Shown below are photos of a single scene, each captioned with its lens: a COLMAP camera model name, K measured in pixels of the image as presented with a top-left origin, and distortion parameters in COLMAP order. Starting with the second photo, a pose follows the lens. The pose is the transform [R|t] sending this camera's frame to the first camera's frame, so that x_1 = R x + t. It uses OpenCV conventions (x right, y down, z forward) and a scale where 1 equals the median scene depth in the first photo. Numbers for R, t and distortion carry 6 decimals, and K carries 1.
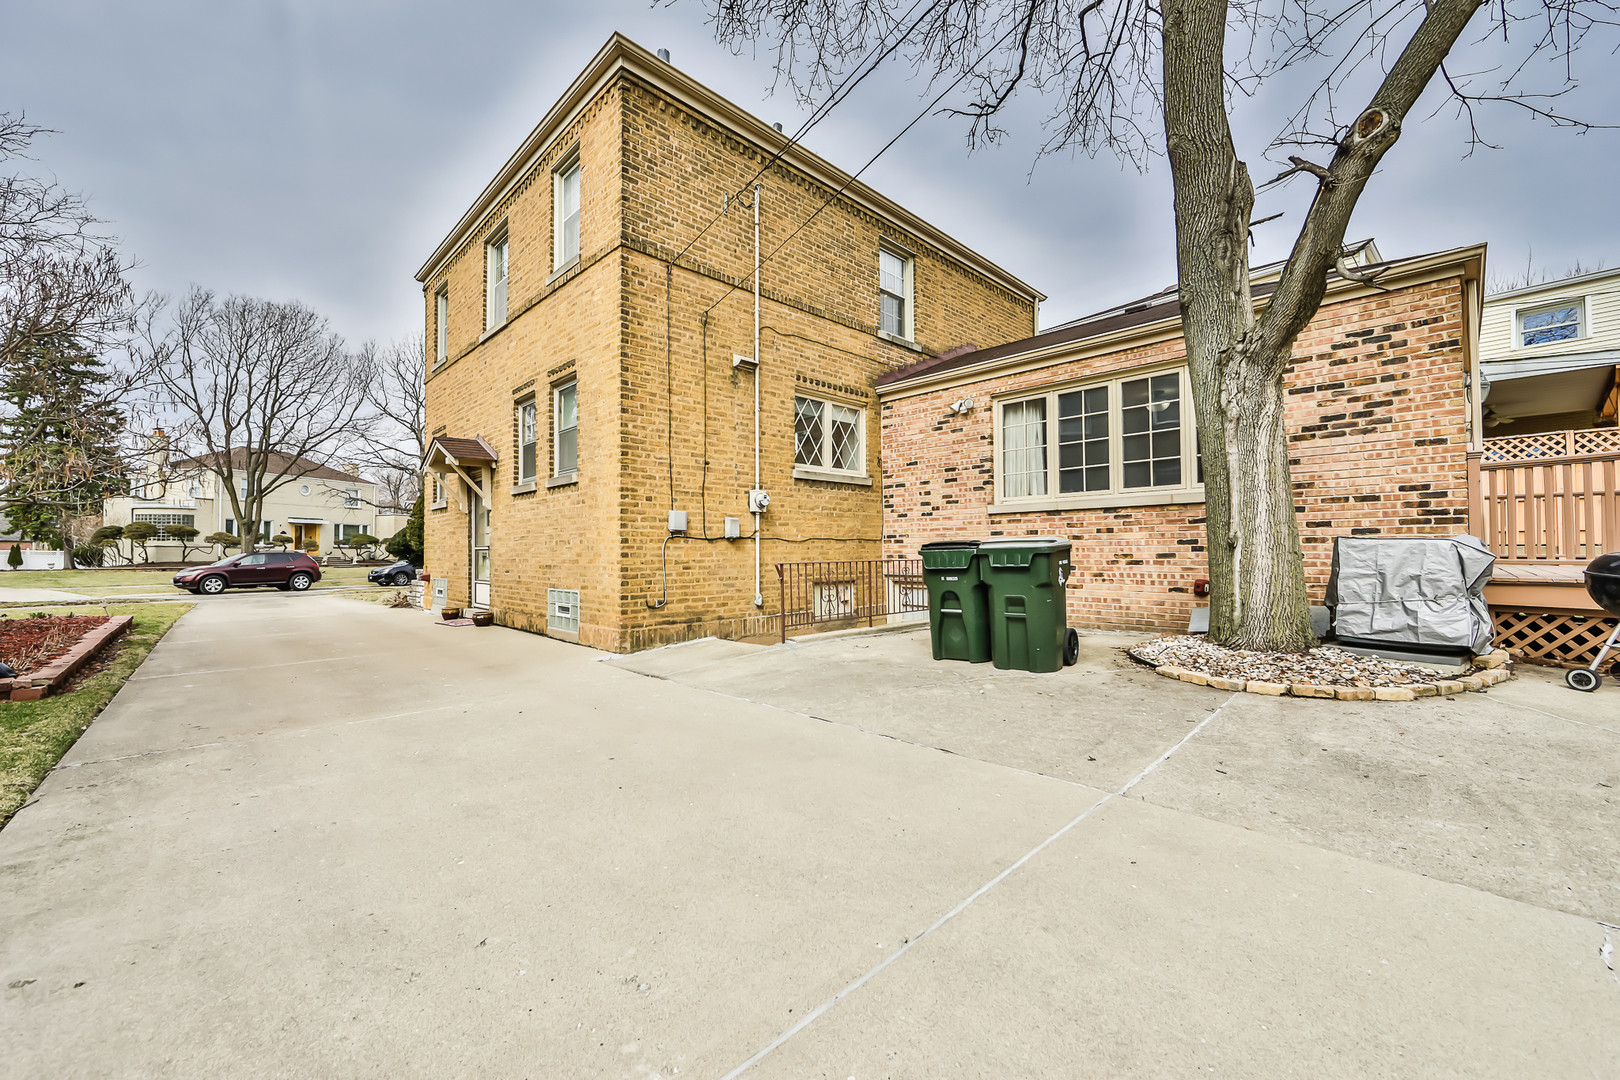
lens RADIAL K [[639.4, 0, 808.5], [0, 639.4, 541.6], [0, 0, 1]] dist [-0.014454, 0.003861]
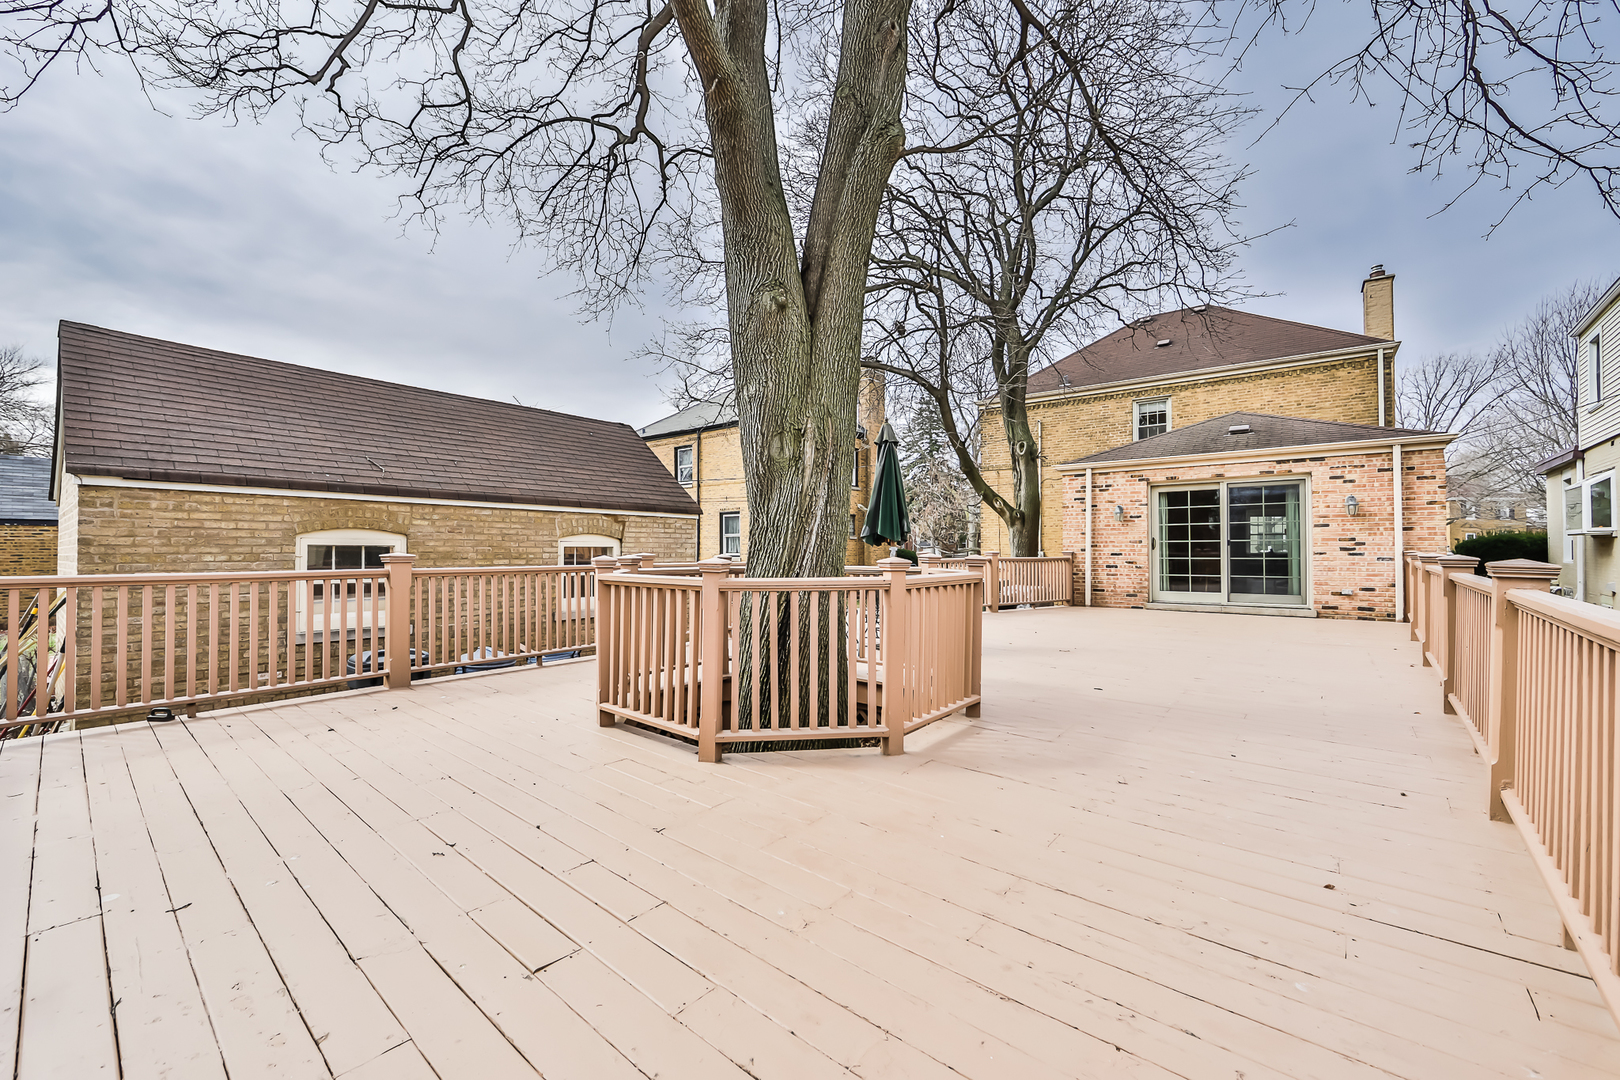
lens RADIAL K [[639.4, 0, 808.5], [0, 639.4, 541.6], [0, 0, 1]] dist [-0.014454, 0.003861]
pose [[0.132604, -0.006079, -0.991150, 1.774455], [0.015075, 0.999878, -0.004116, -0.099058], [0.991054, -0.014396, 0.132679, -0.126237]]
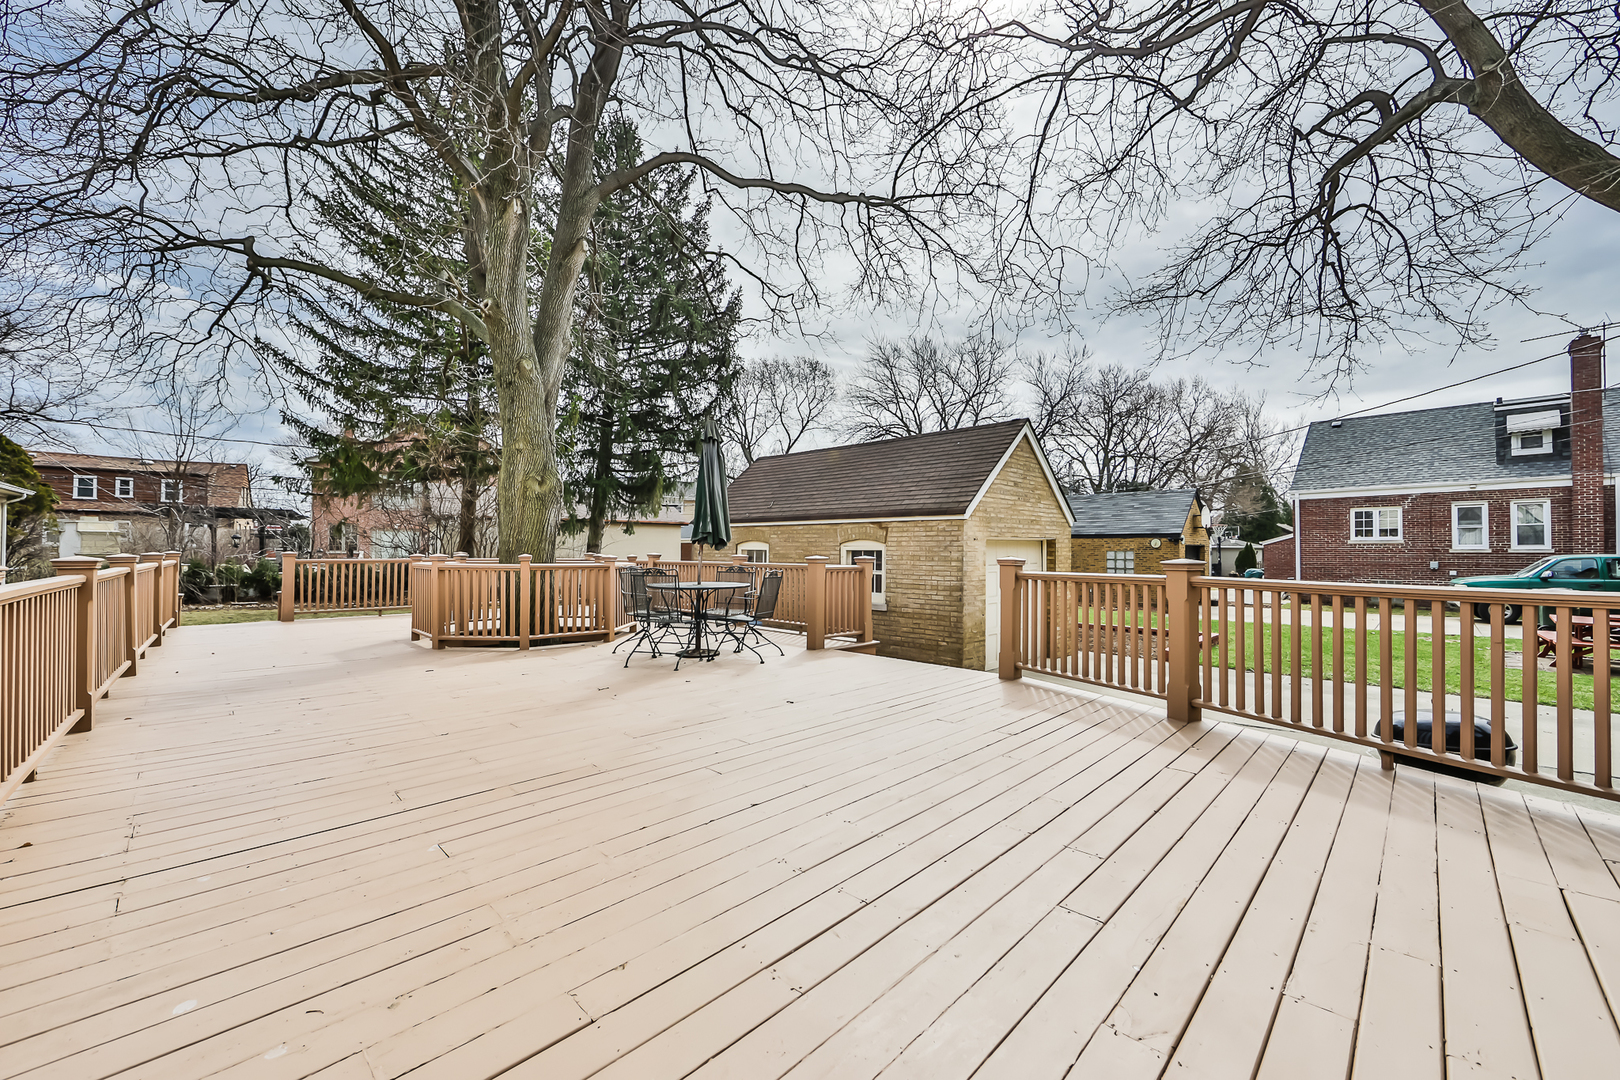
lens RADIAL K [[639.4, 0, 808.5], [0, 639.4, 541.6], [0, 0, 1]] dist [-0.014454, 0.003861]
pose [[-0.999740, 0.002103, -0.022713, 0.936023], [0.002838, 0.999473, -0.032348, -0.079552], [0.022633, -0.032404, -0.999219, 0.783800]]
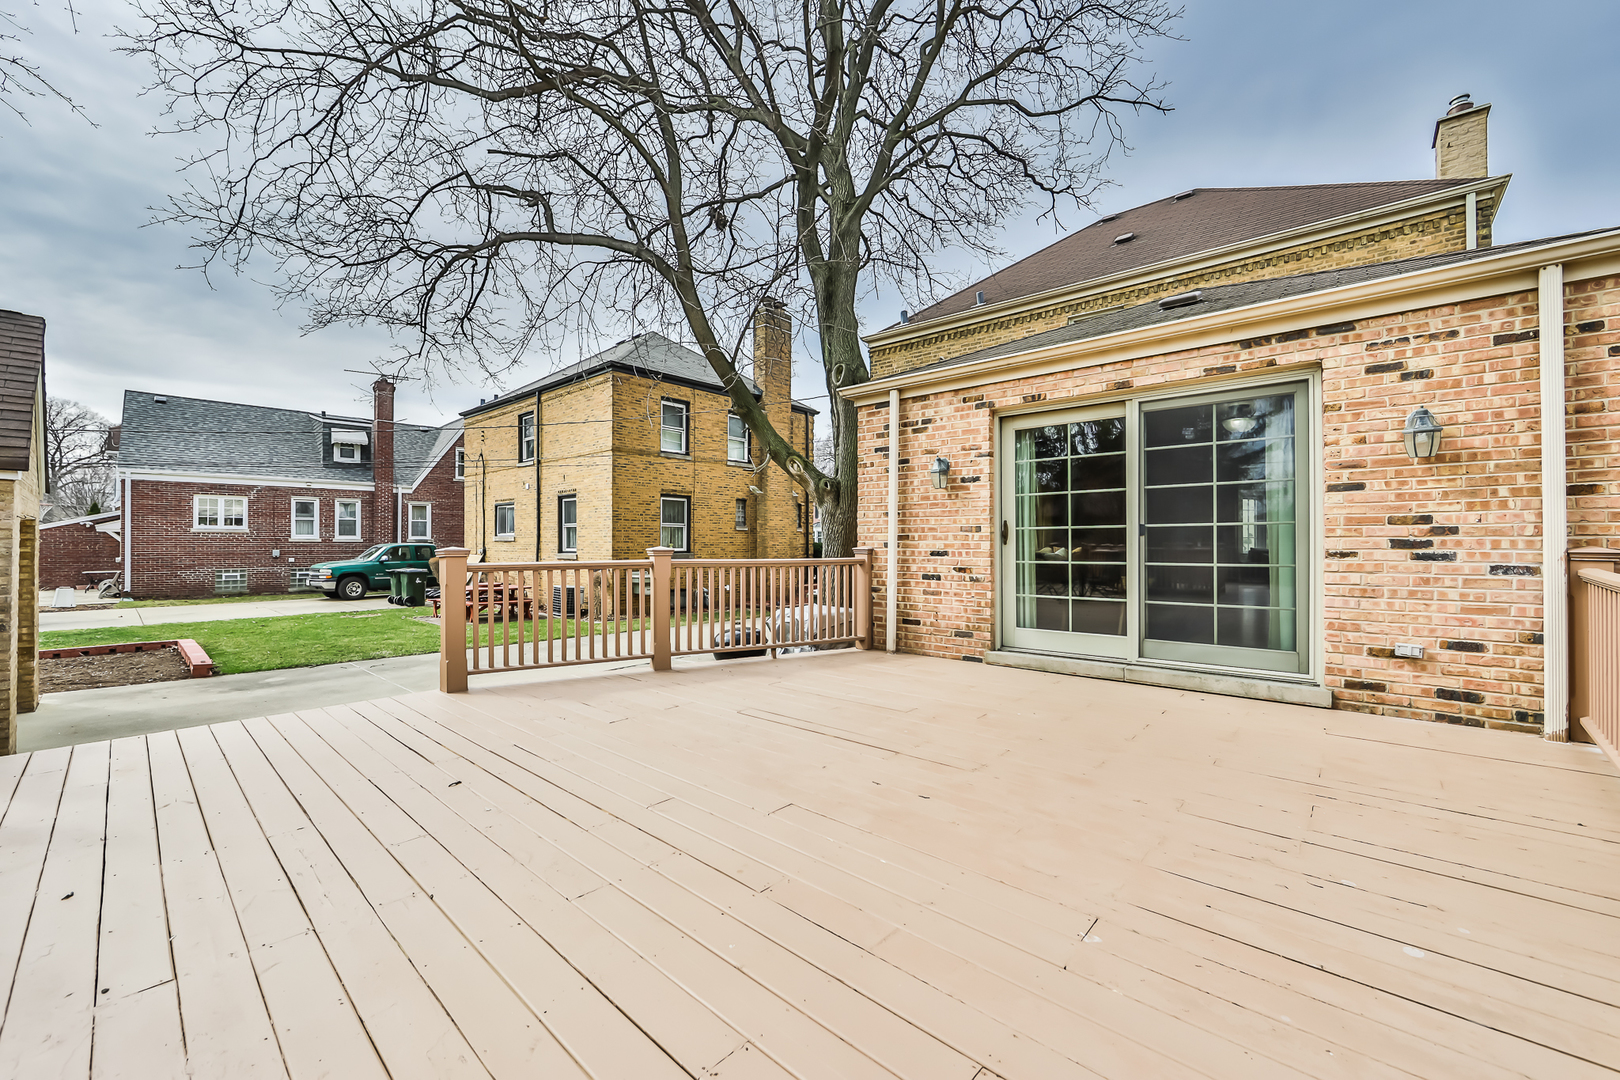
lens RADIAL K [[639.4, 0, 808.5], [0, 639.4, 541.6], [0, 0, 1]] dist [-0.014454, 0.003861]
pose [[0.081945, 0.002395, -0.996634, 1.259188], [0.013930, 0.999897, 0.003548, -0.086648], [0.996539, -0.014174, 0.081904, 0.441522]]
